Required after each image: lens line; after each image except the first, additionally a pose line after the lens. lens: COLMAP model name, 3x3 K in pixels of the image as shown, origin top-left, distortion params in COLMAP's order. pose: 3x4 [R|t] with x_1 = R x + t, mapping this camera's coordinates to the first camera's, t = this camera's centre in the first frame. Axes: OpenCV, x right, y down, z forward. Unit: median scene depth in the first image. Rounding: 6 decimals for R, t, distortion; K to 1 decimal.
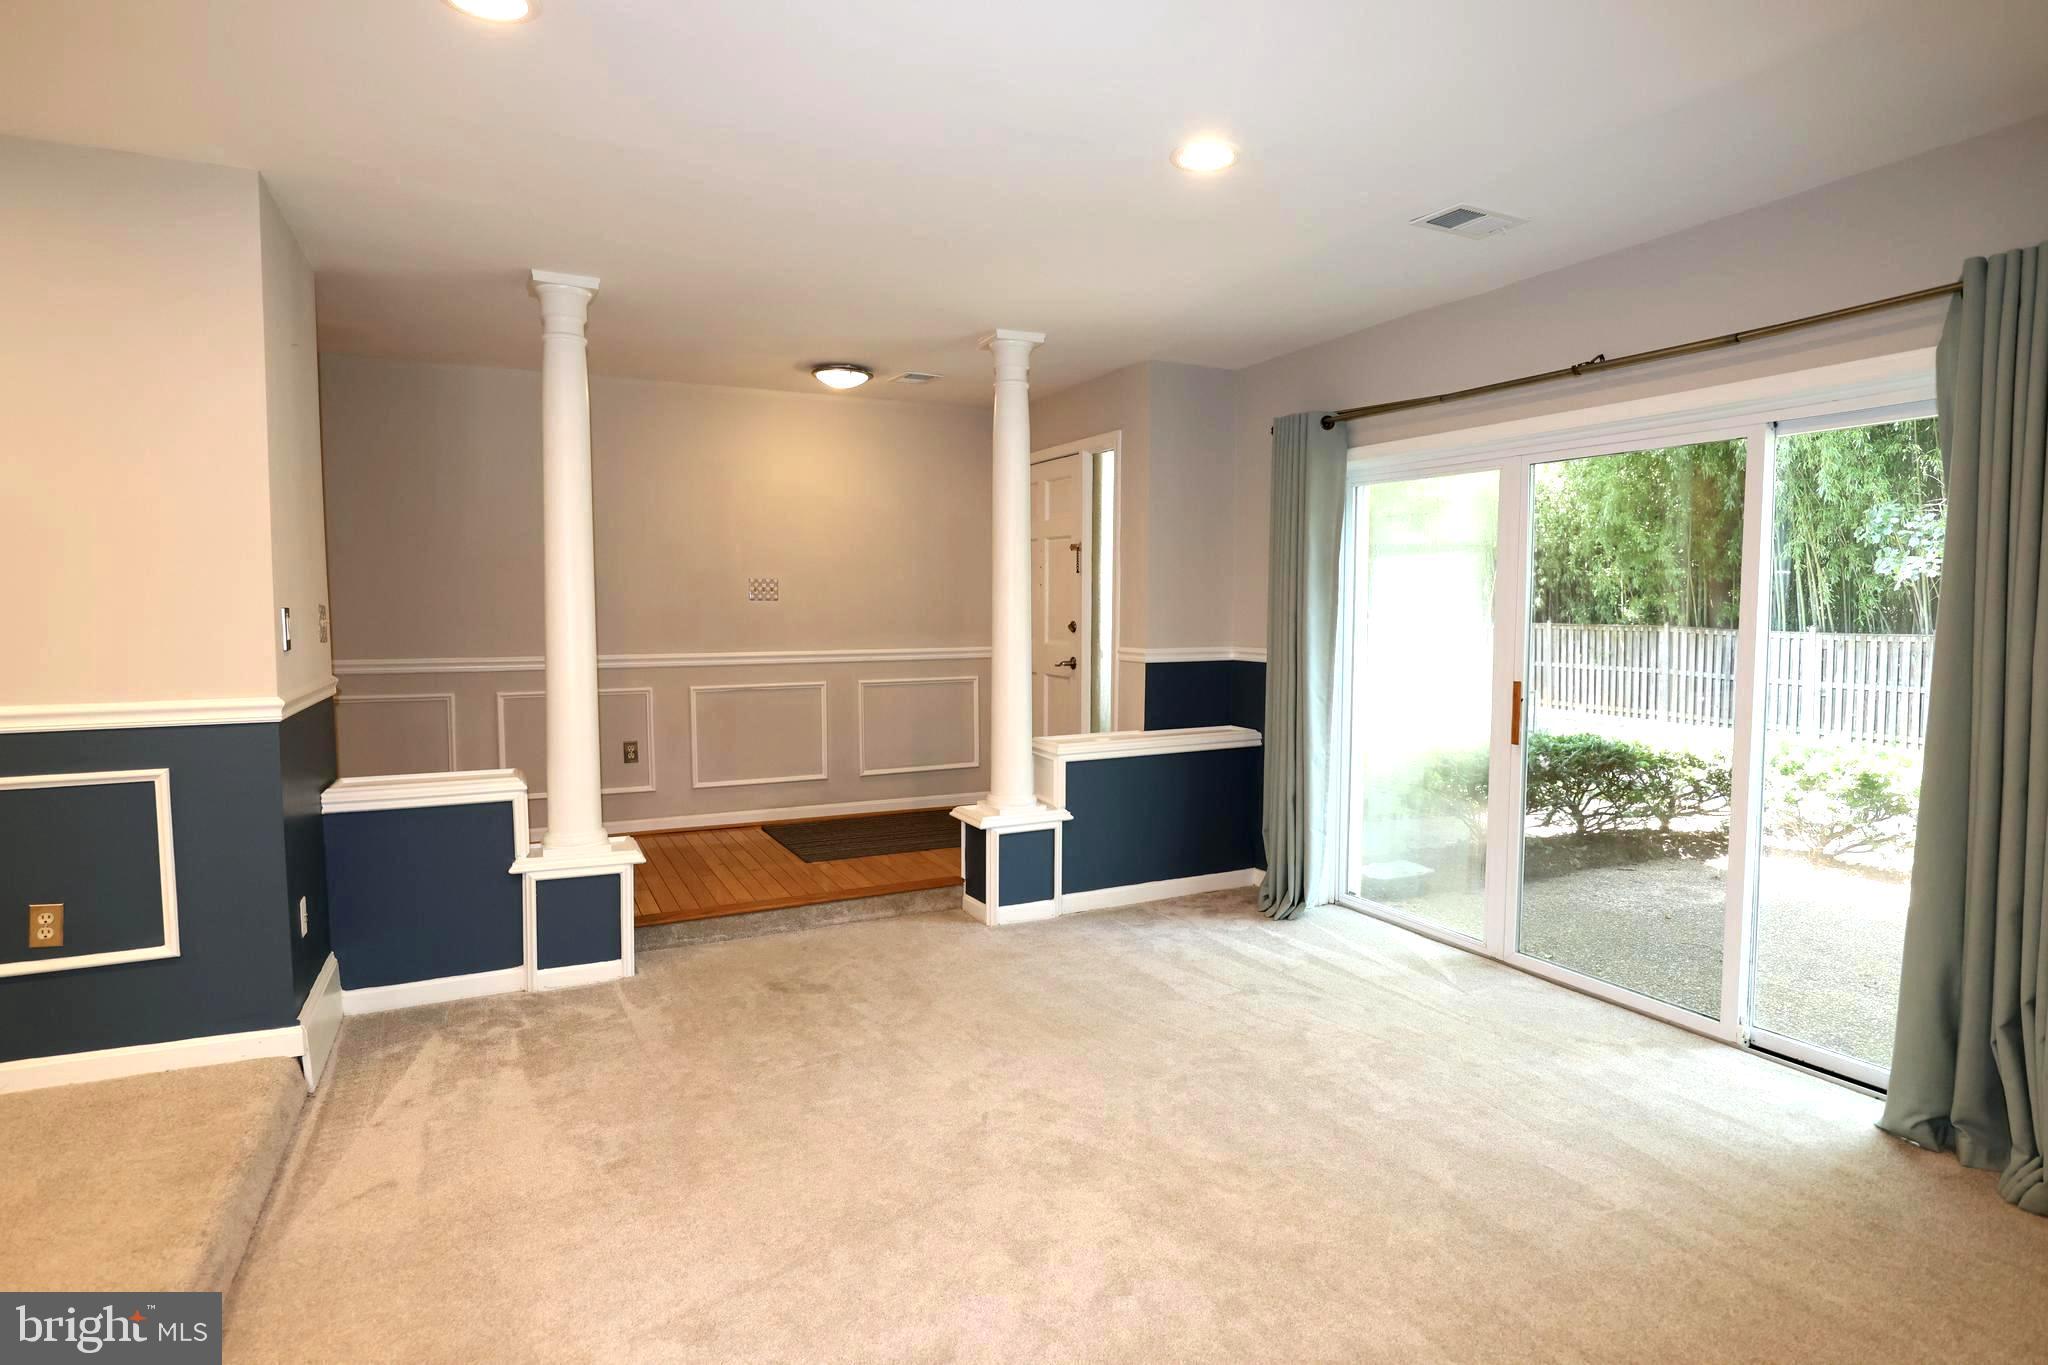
lens RADIAL K [[1120.4, 0, 1030.3], [0, 1120.4, 671.9], [0, 0, 1]] dist [-0.013882, 0.001121]
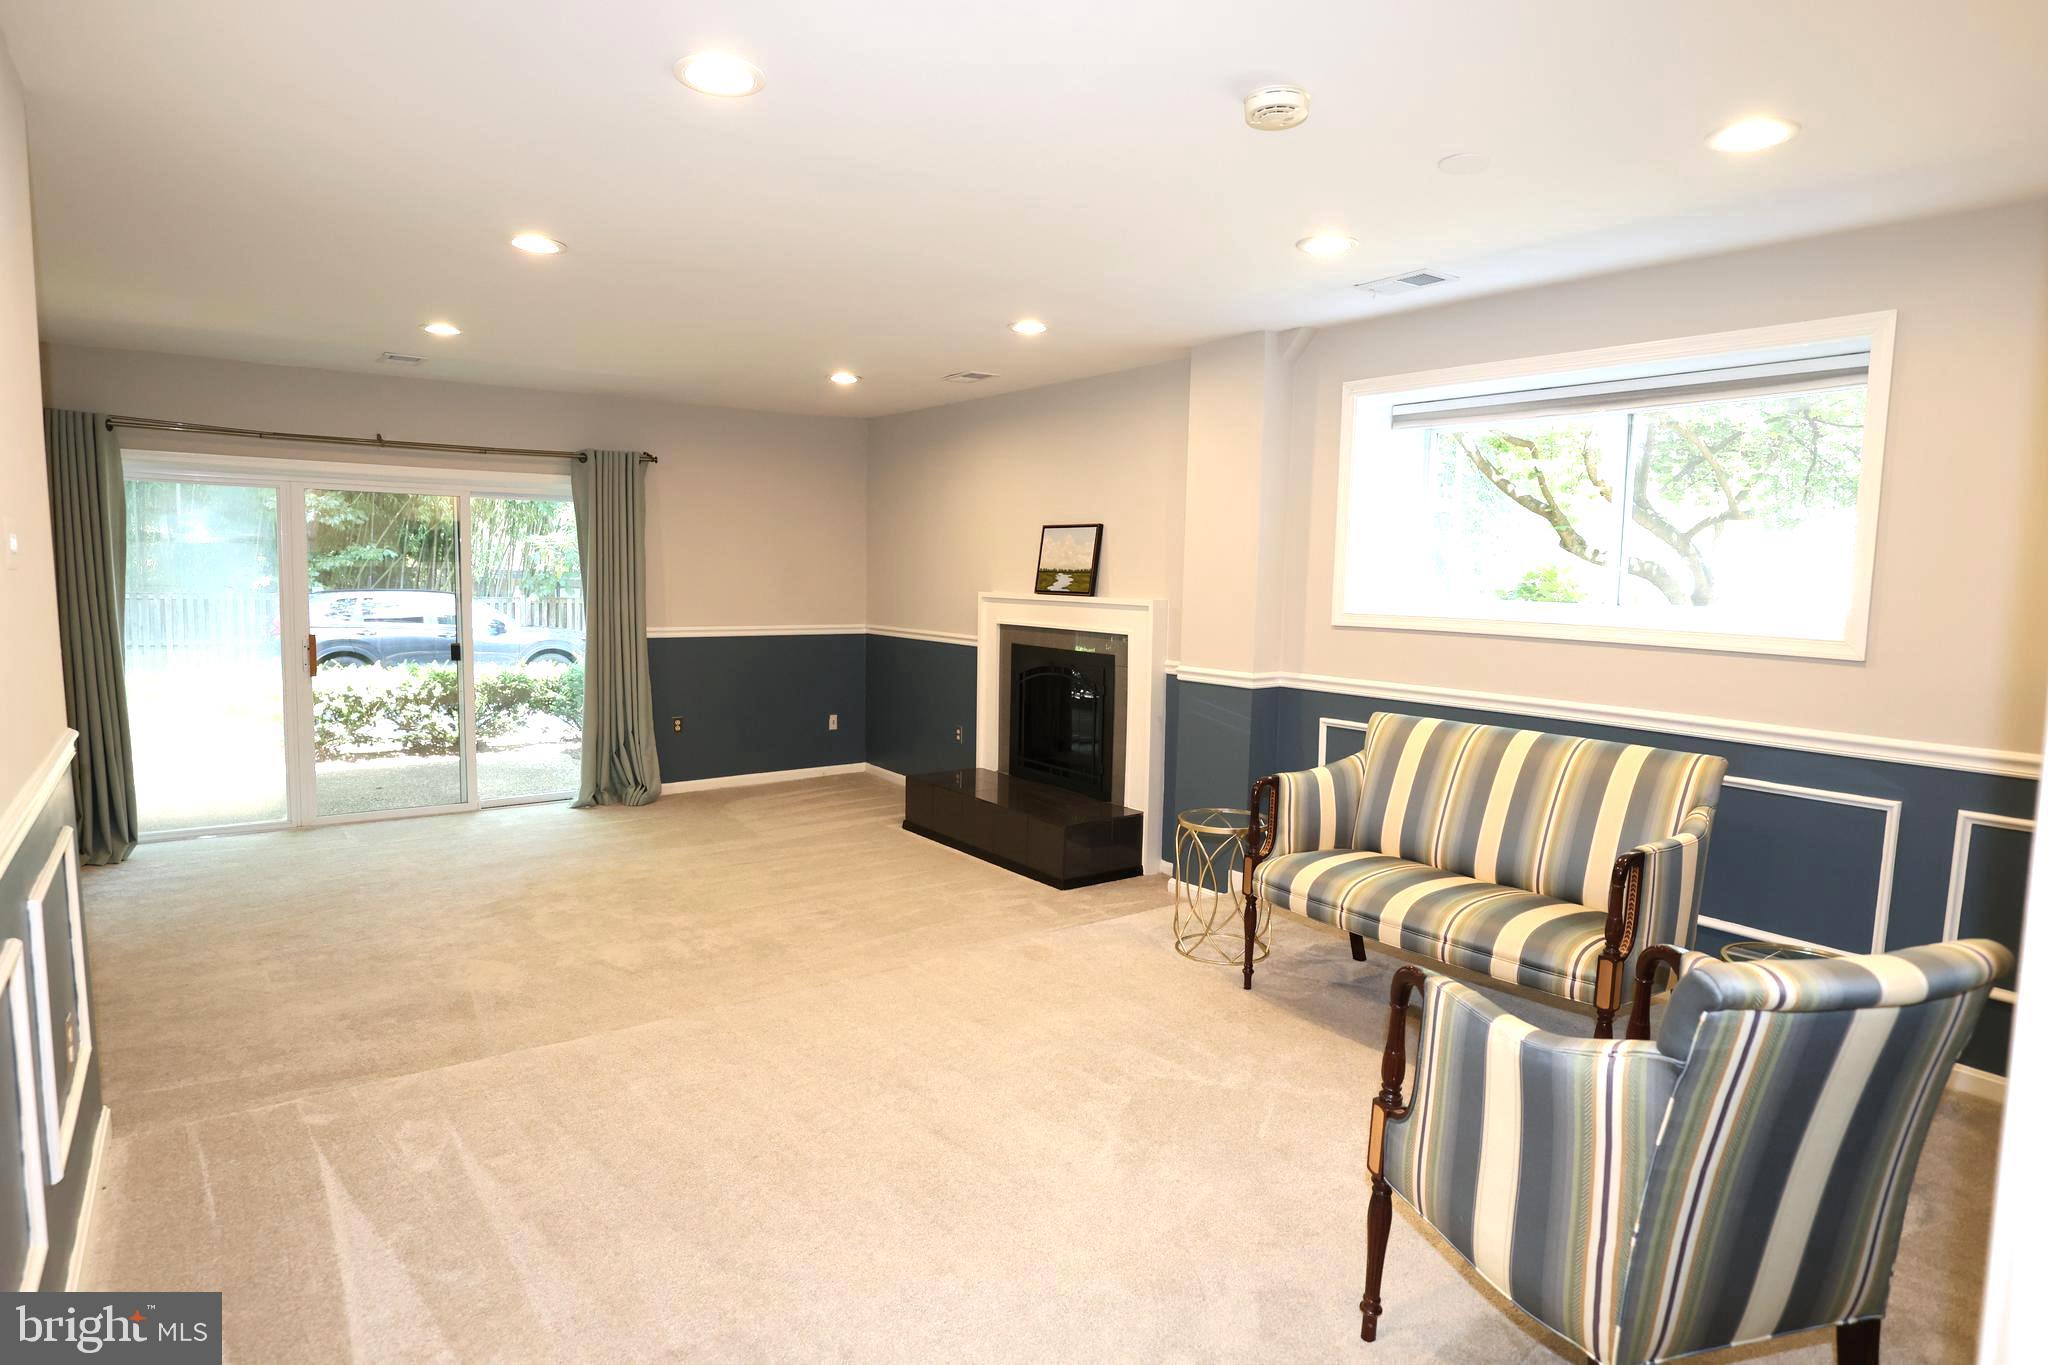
lens RADIAL K [[1120.4, 0, 1062.6], [0, 1120.4, 687.1], [0, 0, 1]] dist [-0.013882, 0.001121]
pose [[-0.205731, -0.108745, 0.972548, -1.116922], [0.042496, 0.991877, 0.119896, -0.052591], [-0.977685, 0.065996, -0.199438, 0.289760]]
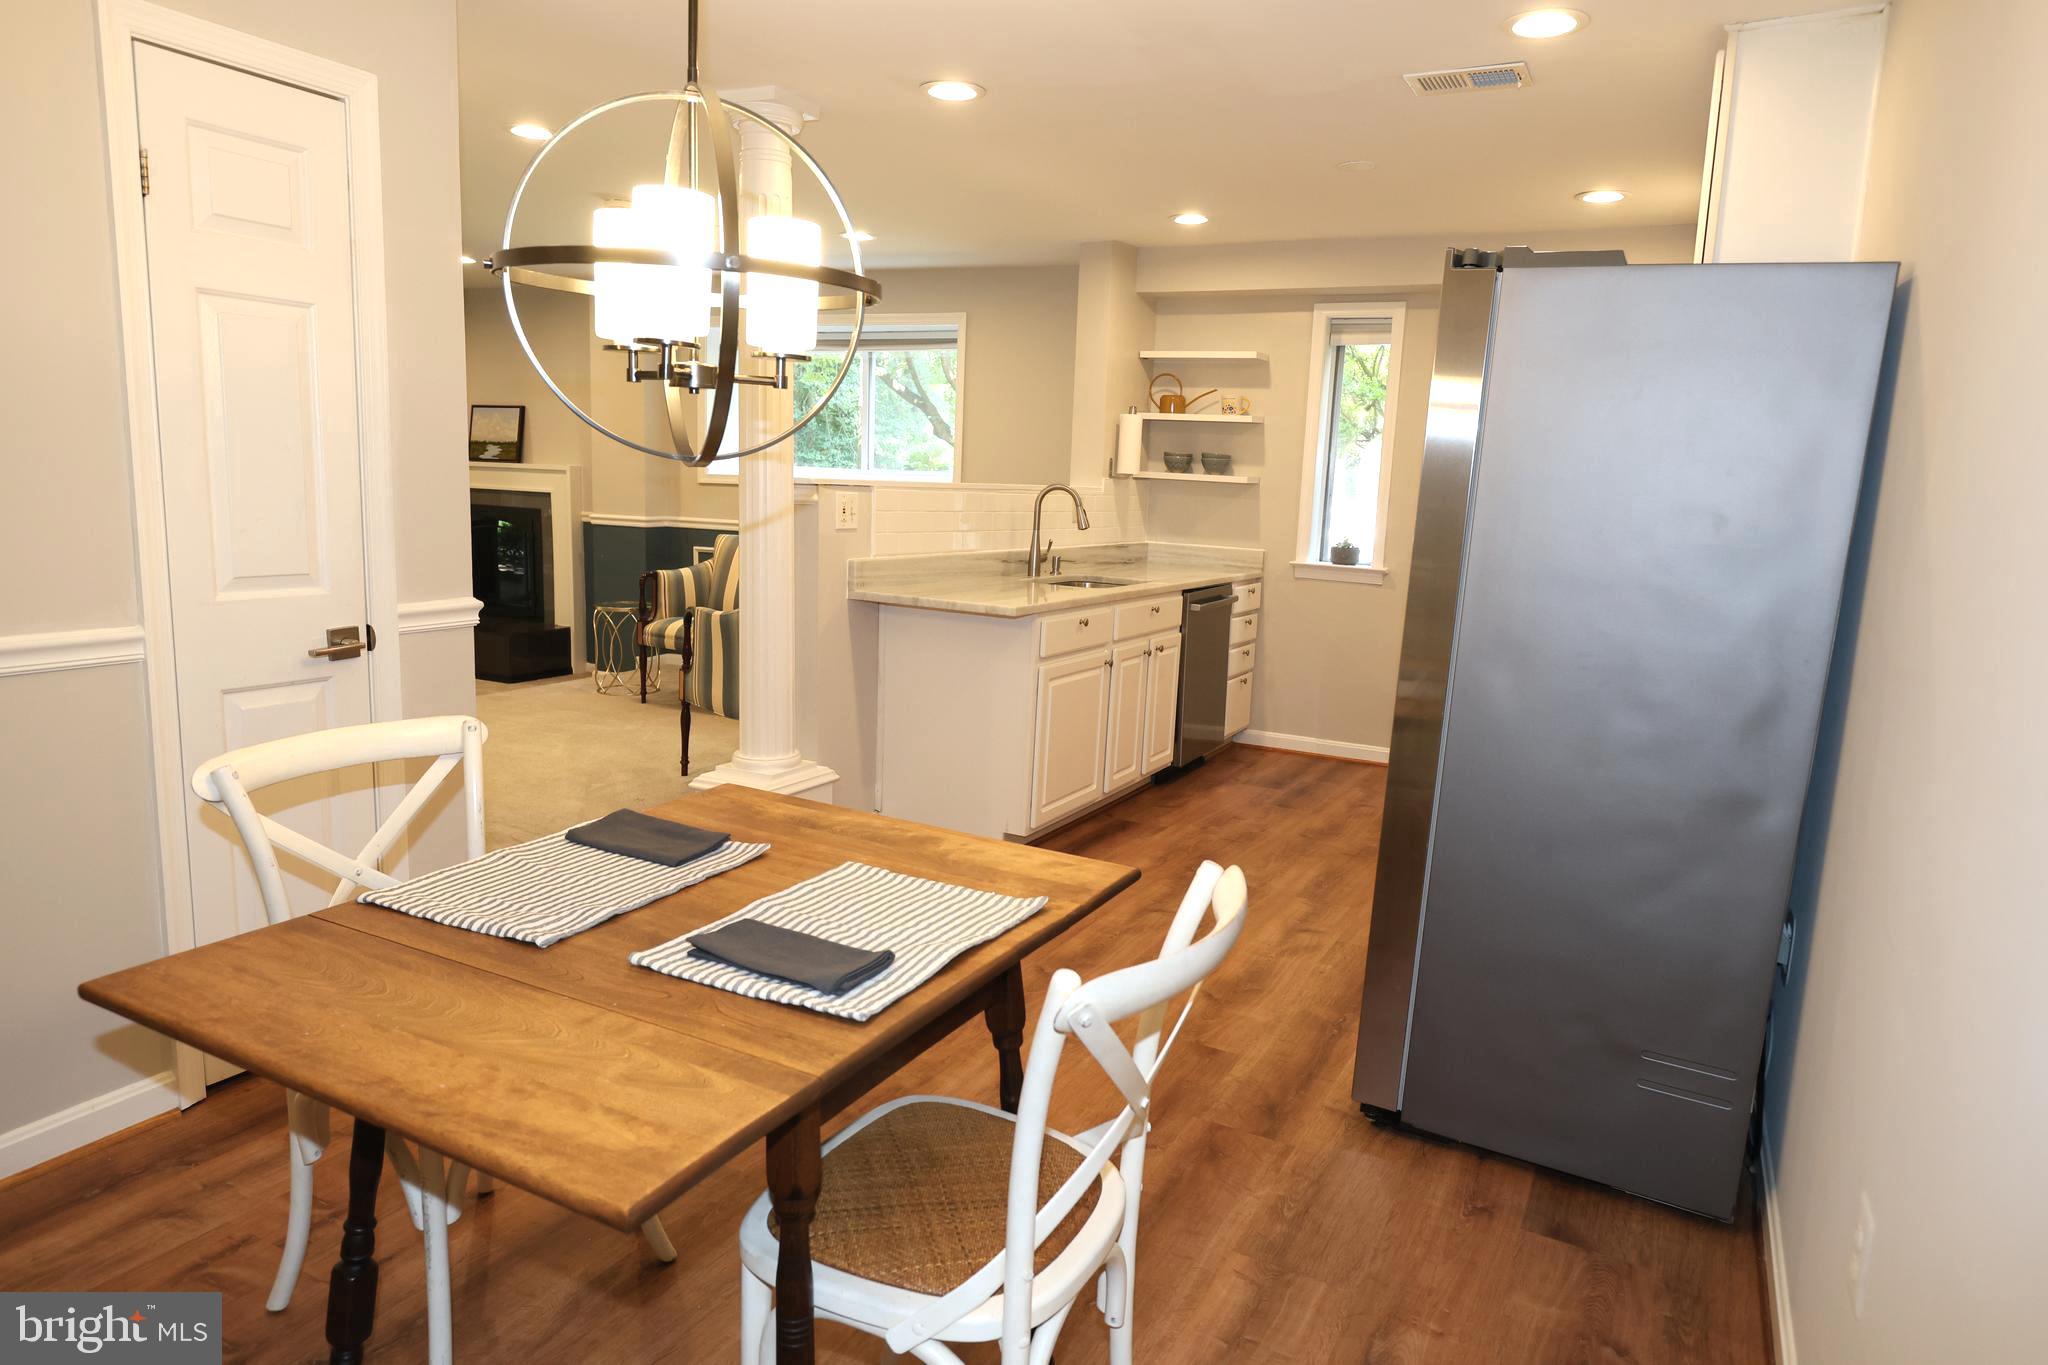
lens RADIAL K [[1261.5, 0, 1037.9], [0, 1261.5, 684.5], [0, 0, 1]] dist [0.000233, 0.000128]
pose [[-0.593855, -0.158916, 0.788722, -1.881365], [0.013857, 0.978134, 0.207513, -0.056568], [-0.804452, 0.134162, -0.578668, 0.511262]]
